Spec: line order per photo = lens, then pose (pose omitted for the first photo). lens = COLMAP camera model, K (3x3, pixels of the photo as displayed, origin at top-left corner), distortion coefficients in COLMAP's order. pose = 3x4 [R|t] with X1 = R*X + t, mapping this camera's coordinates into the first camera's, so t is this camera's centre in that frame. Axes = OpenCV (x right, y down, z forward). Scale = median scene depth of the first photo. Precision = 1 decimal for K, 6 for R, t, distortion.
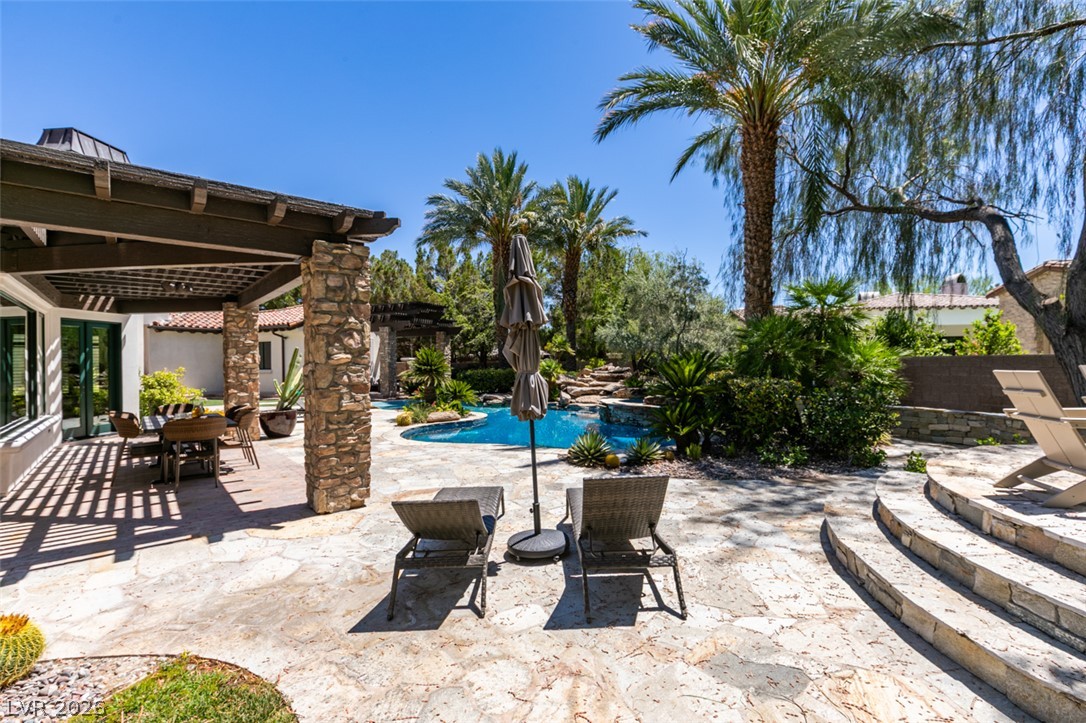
lens RADIAL K [[485.7, 0, 541.2], [0, 485.7, 363.1], [0, 0, 1]] dist [0.000847, -0.000510]
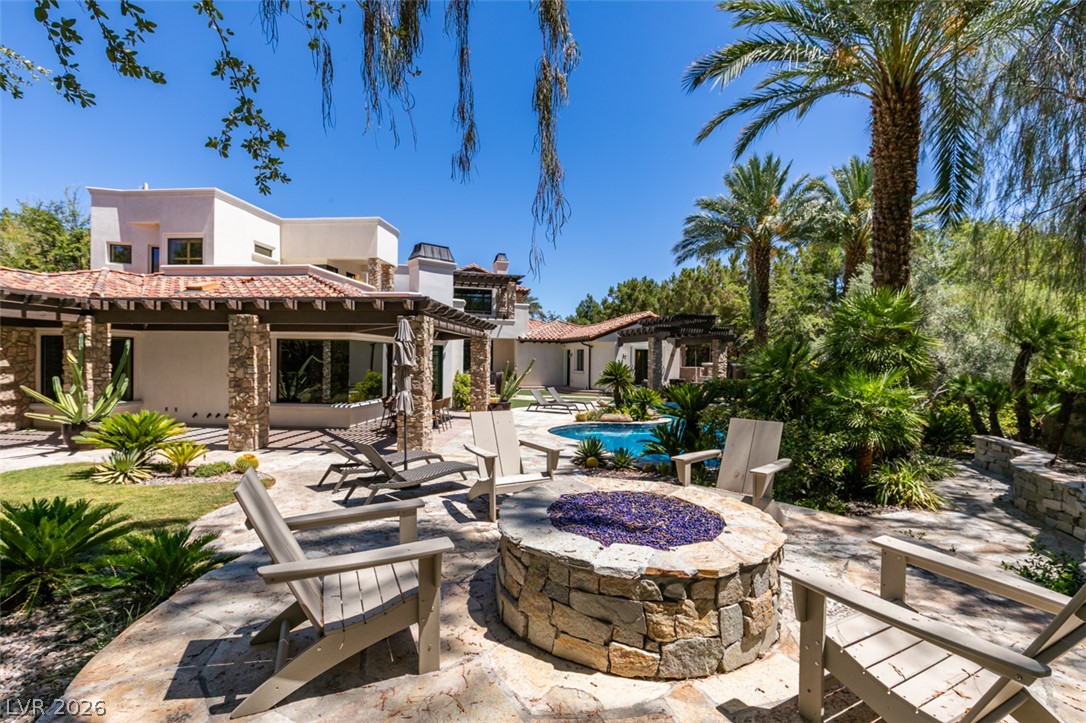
lens RADIAL K [[485.7, 0, 541.2], [0, 485.7, 363.1], [0, 0, 1]] dist [0.000847, -0.000510]
pose [[0.699833, 0.021329, -0.713988, 0.639229], [-0.018626, 0.999759, 0.011609, -0.045538], [0.714063, 0.005174, 0.700062, 0.018069]]
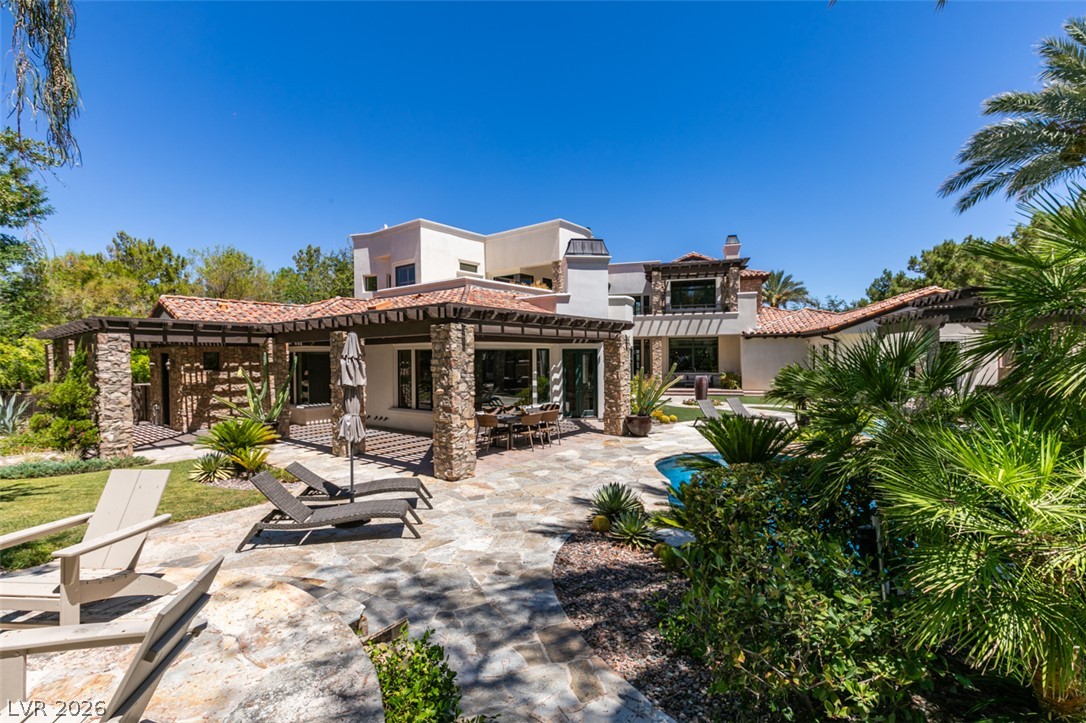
lens RADIAL K [[485.7, 0, 541.2], [0, 485.7, 363.1], [0, 0, 1]] dist [0.000847, -0.000510]
pose [[0.201569, 0.018494, -0.979300, 0.654656], [0.008099, 0.999756, 0.020547, -0.069101], [0.979441, -0.012073, 0.201370, 0.488749]]
